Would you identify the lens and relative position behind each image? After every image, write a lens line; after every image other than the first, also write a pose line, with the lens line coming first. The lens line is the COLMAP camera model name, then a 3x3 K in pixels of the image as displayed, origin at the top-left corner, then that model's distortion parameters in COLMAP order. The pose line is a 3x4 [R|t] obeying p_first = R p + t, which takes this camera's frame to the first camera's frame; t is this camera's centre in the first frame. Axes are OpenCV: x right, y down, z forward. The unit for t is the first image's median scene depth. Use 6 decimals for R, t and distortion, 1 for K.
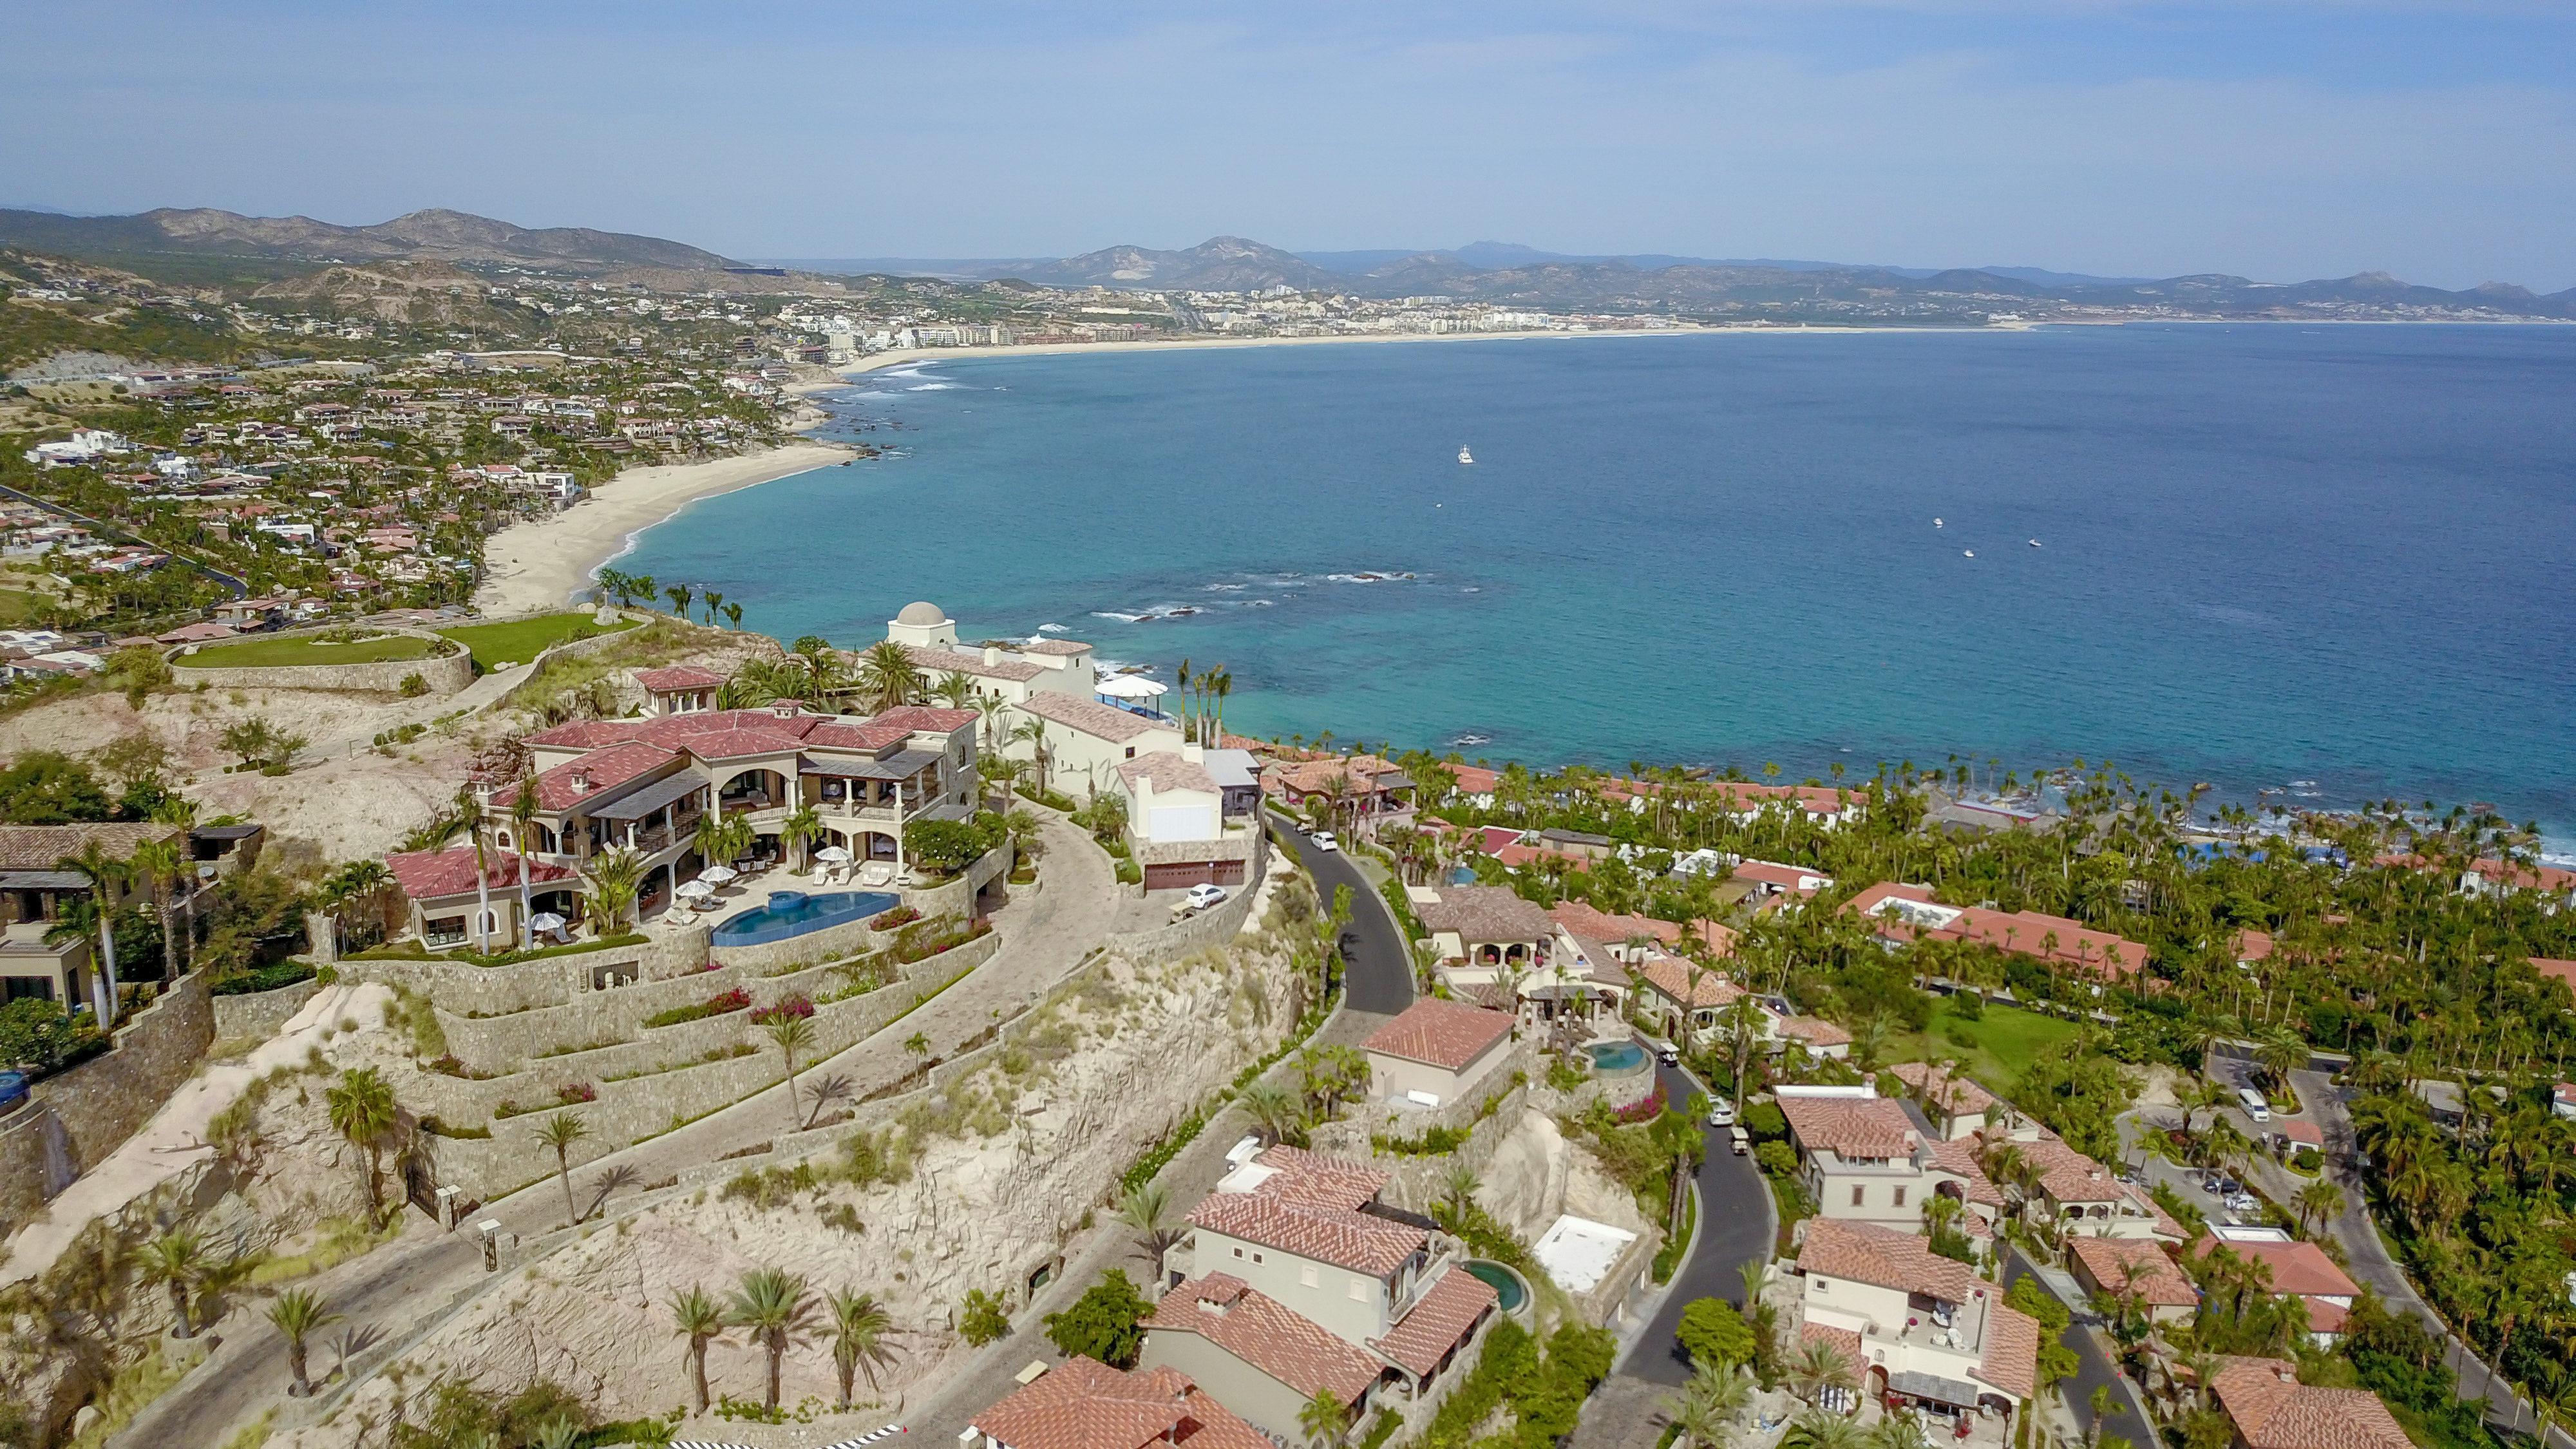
lens RADIAL K [[1986.9, 0, 1281.5], [0, 1986.9, 732.6], [0, 0, 1]] dist [-0.005518, 0.016332]
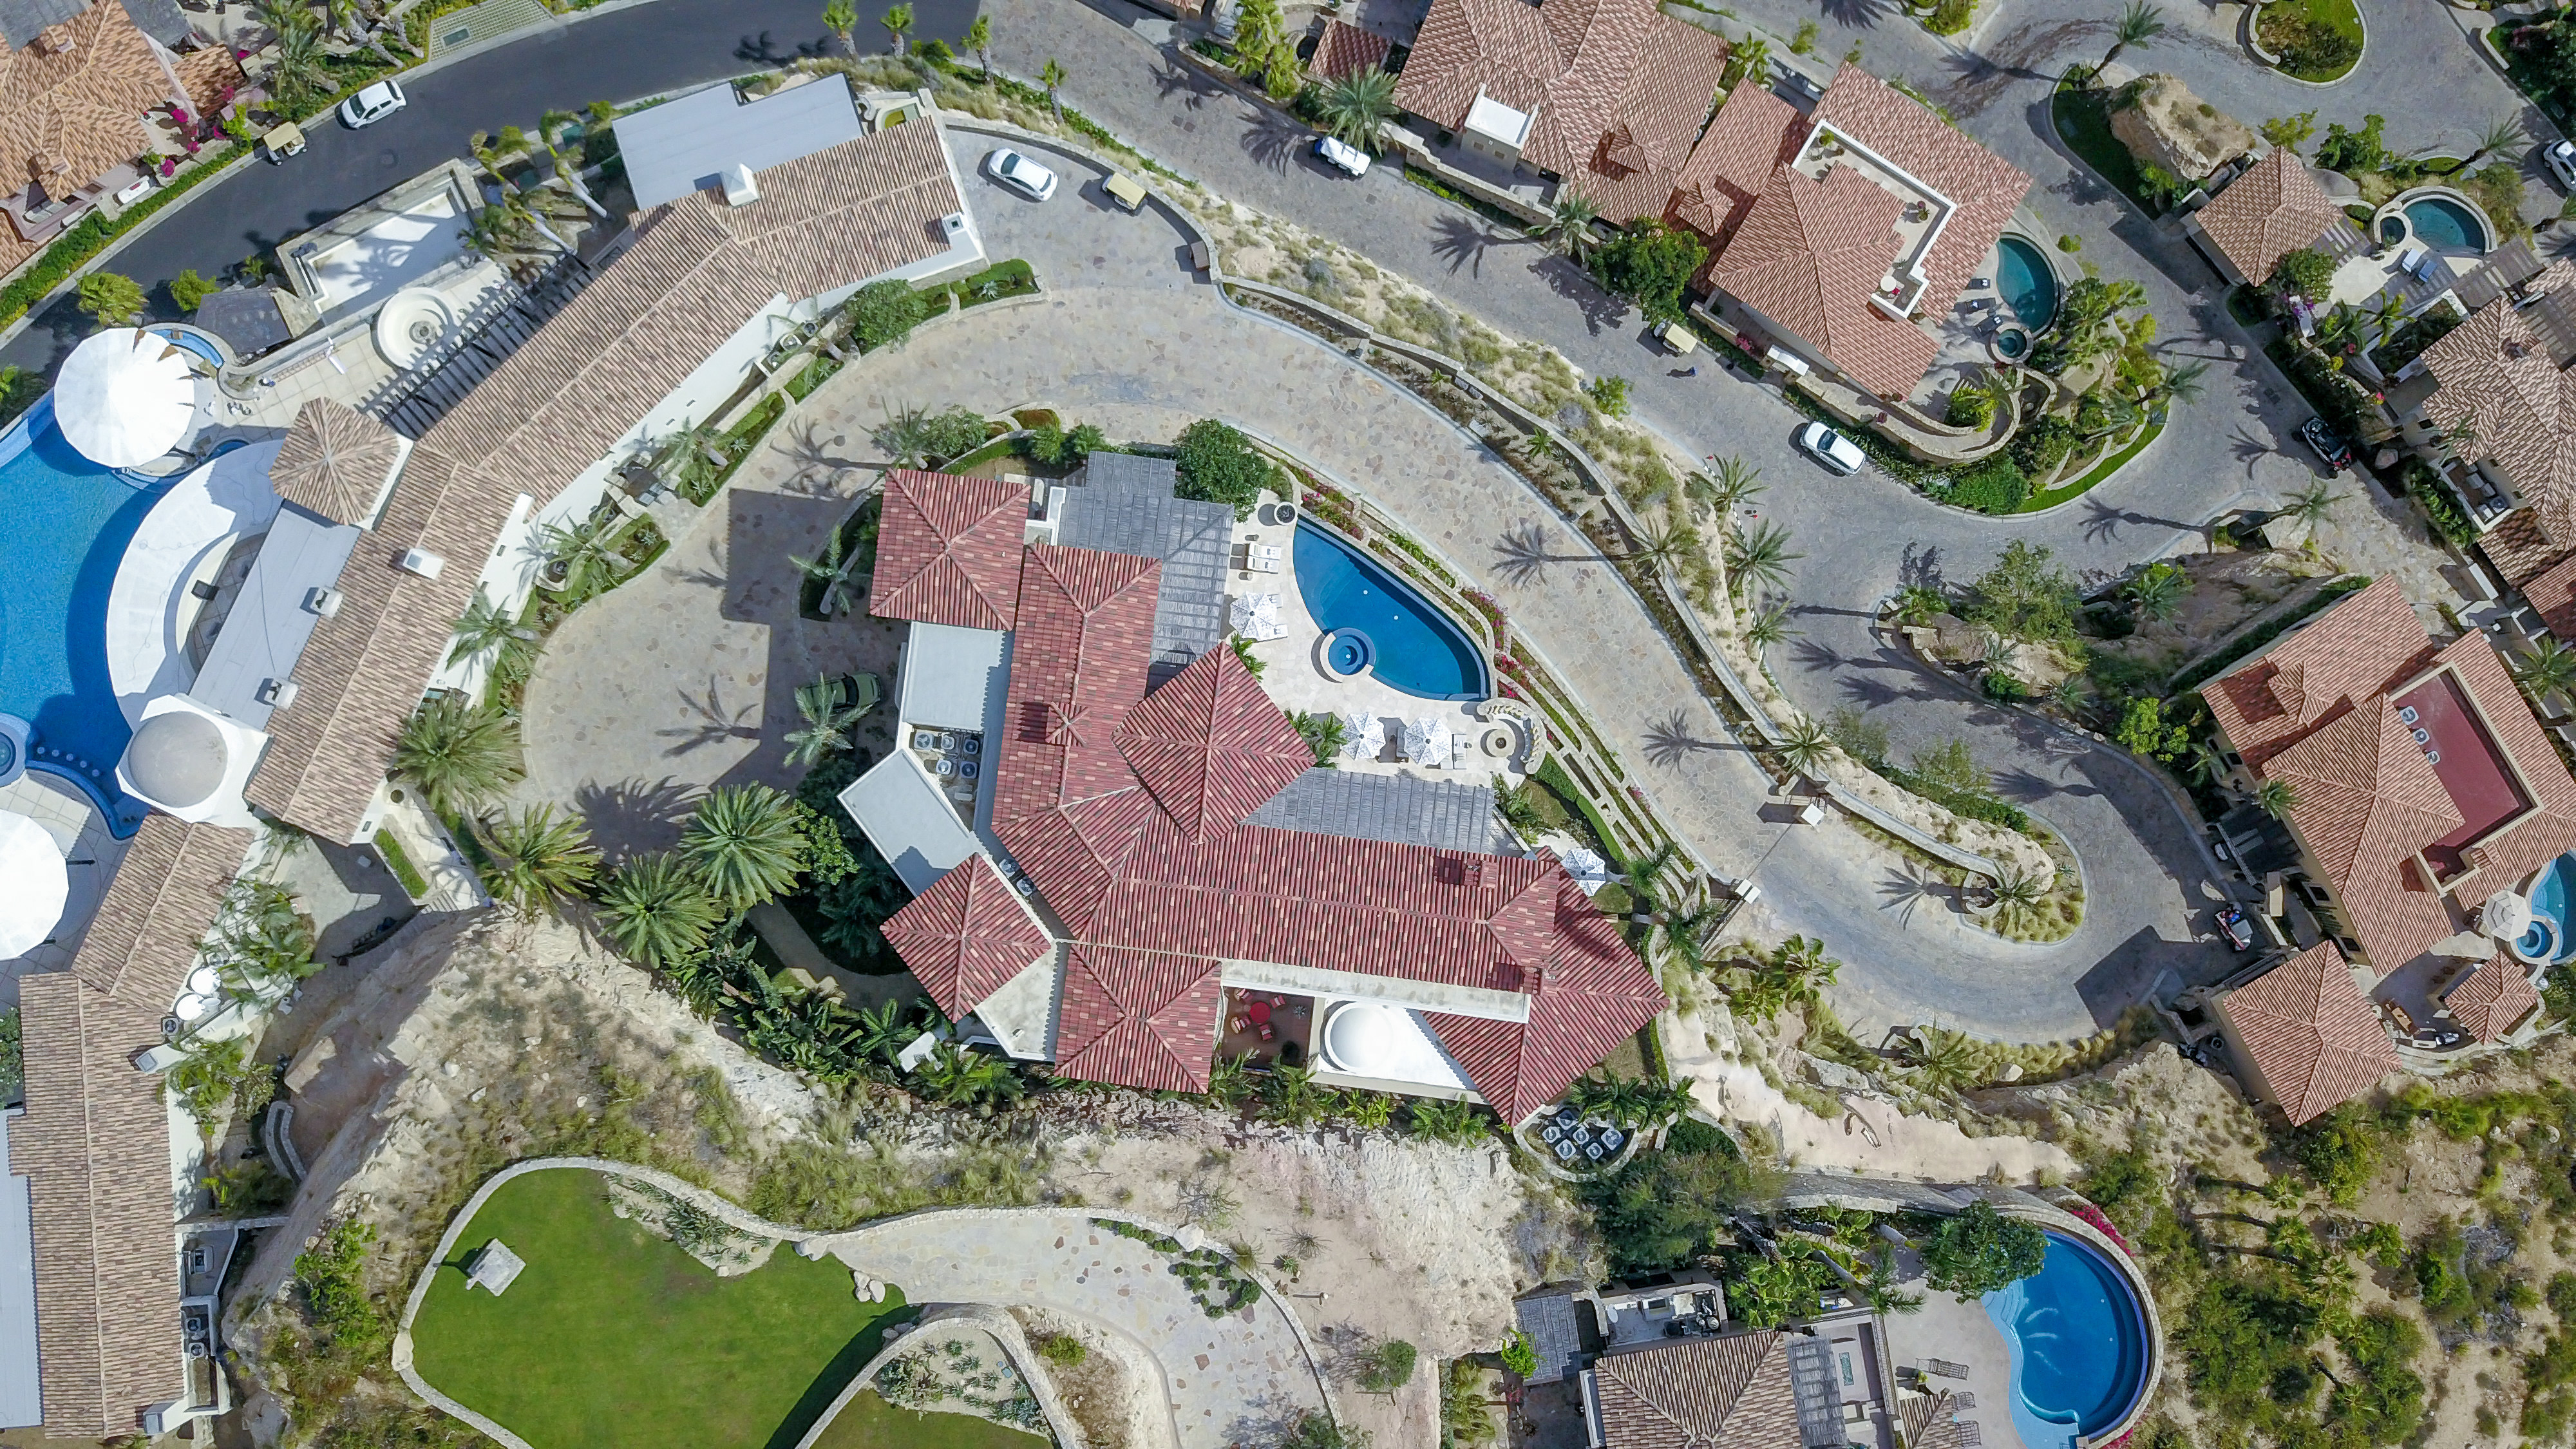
lens RADIAL K [[1969.3, 0, 1288.0], [0, 1969.3, 724.5], [0, 0, 1]] dist [0.078533, -0.229869]
pose [[-0.093384, -0.995438, 0.019584, -0.260942], [0.232283, -0.002655, 0.972645, -0.595087], [-0.968155, 0.095378, 0.231471, 0.764769]]
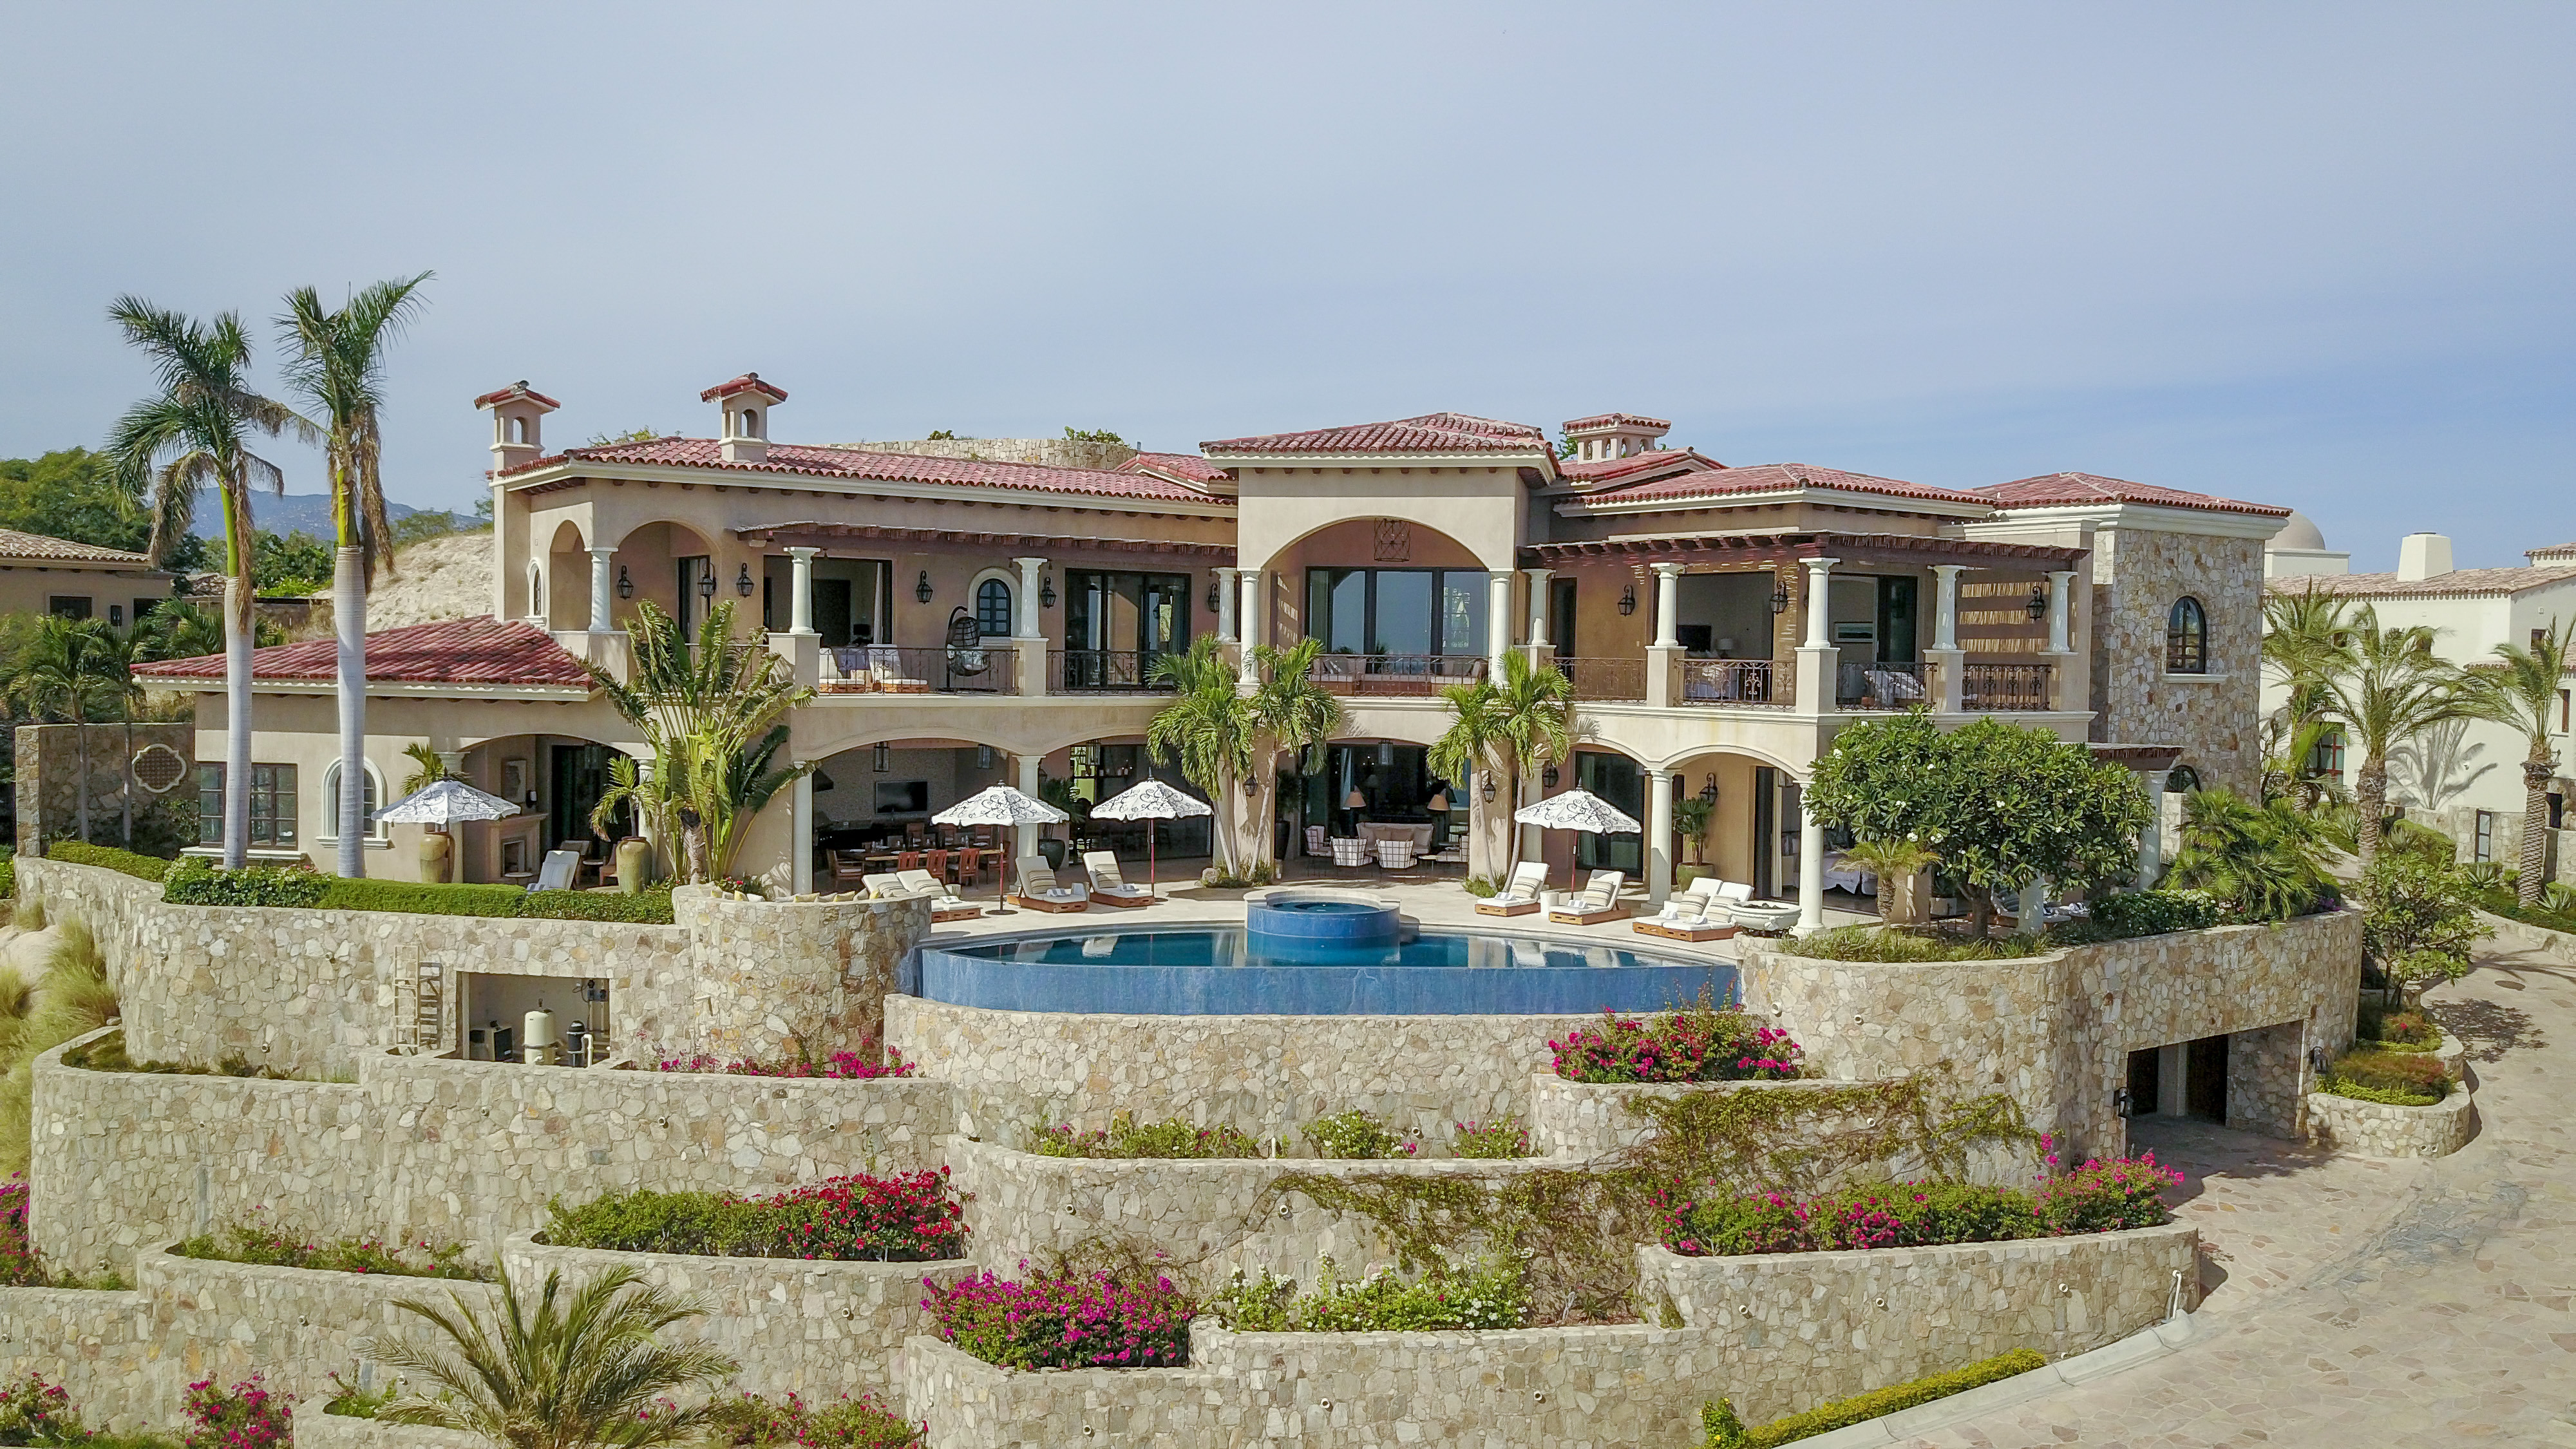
lens RADIAL K [[1986.9, 0, 1281.5], [0, 1986.9, 732.6], [0, 0, 1]] dist [-0.005518, 0.016332]
pose [[0.736718, 0.019123, -0.675929, -0.064477], [-0.154447, 0.977936, -0.140670, 0.088013], [0.658325, 0.208029, 0.723417, 0.715708]]
